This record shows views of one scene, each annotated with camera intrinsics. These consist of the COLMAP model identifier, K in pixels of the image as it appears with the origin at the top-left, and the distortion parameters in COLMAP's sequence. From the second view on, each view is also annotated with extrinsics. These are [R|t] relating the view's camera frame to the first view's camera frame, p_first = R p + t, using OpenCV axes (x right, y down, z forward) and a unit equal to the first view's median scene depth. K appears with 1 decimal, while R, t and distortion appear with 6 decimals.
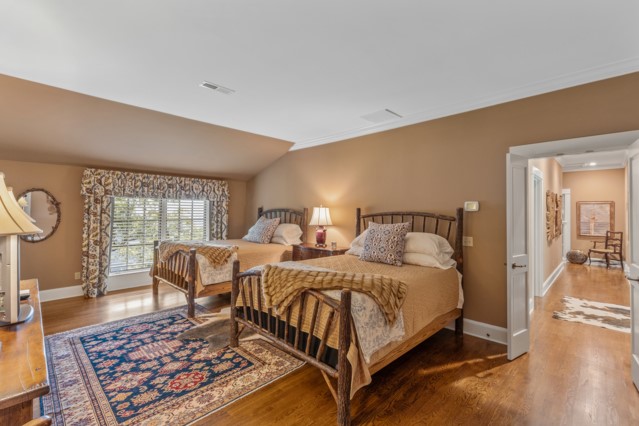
lens RADIAL K [[289.6, 0, 319.5], [0, 289.6, 213.0], [0, 0, 1]] dist [-0.000763, 0.000609]
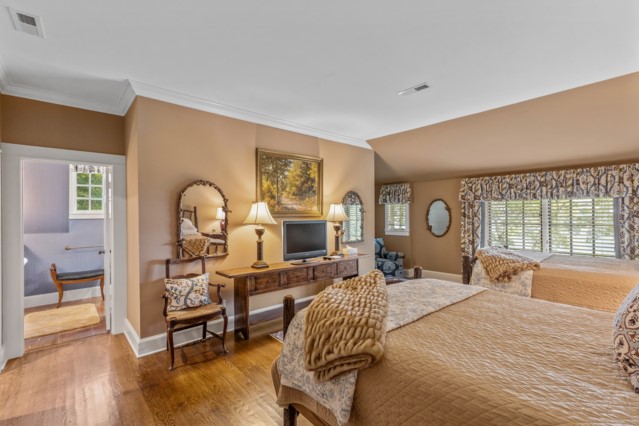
lens RADIAL K [[285.7, 0, 319.5], [0, 285.7, 213.0], [0, 0, 1]] dist [-0.000372, 0.000135]
pose [[-0.080334, -0.010971, -0.996708, 0.409218], [0.000334, 0.999939, -0.011034, -0.000322], [0.996768, -0.001219, -0.080326, 0.484258]]
